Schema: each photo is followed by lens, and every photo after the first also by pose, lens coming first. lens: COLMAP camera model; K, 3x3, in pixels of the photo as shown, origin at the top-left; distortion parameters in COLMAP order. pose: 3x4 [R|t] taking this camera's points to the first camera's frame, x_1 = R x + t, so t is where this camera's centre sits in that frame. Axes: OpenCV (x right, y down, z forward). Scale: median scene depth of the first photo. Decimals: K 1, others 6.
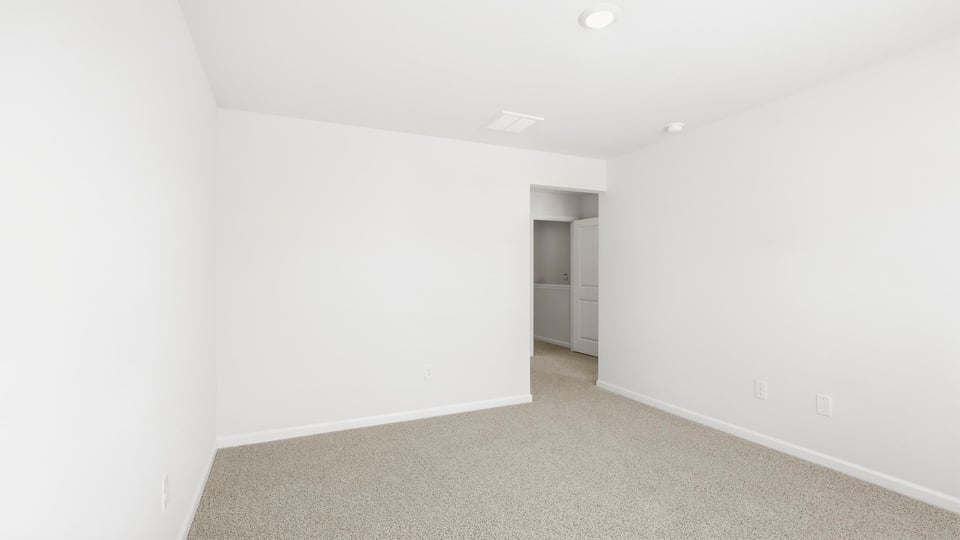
lens RADIAL K [[434.3, 0, 480.4], [0, 434.3, 267.3], [0, 0, 1]] dist [-0.001628, 0.000053]
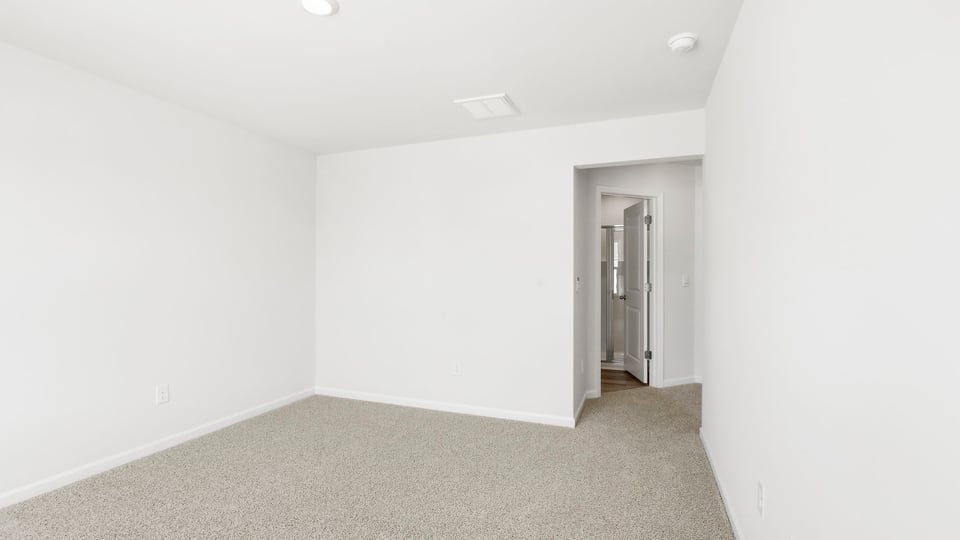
lens RADIAL K [[434.3, 0, 480.4], [0, 434.3, 267.3], [0, 0, 1]] dist [-0.001628, 0.000053]
pose [[0.688993, -0.003184, -0.724761, 0.597635], [0.005087, 0.999987, 0.000443, 0.000825], [0.724750, -0.003992, 0.689000, 0.300378]]
